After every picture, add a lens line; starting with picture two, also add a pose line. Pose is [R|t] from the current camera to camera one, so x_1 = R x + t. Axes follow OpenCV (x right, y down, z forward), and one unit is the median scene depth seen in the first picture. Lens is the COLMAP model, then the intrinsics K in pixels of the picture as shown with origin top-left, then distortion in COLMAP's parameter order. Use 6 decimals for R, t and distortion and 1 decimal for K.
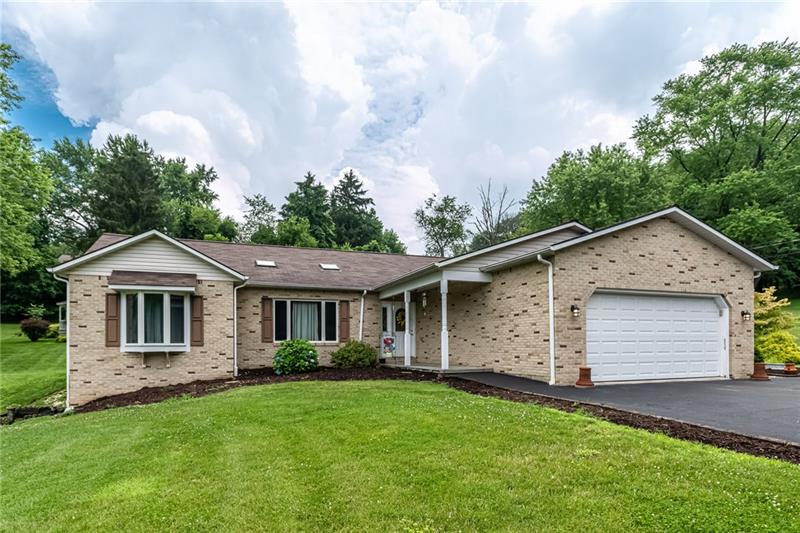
lens RADIAL K [[349.0, 0, 399.9], [0, 349.0, 292.4], [0, 0, 1]] dist [-0.007510, -0.000079]
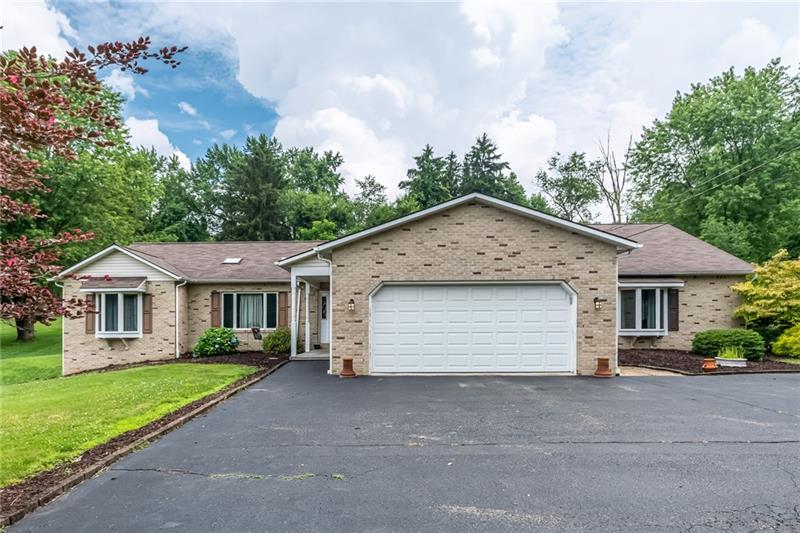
lens RADIAL K [[376.3, 0, 416.8], [0, 376.3, 266.7], [0, 0, 1]] dist [-0.005919, 0.000019]
pose [[0.957969, -0.044940, -0.283328, 0.794165], [0.043368, 0.998989, -0.011821, -0.031502], [0.283573, -0.000963, 0.958950, -0.035878]]
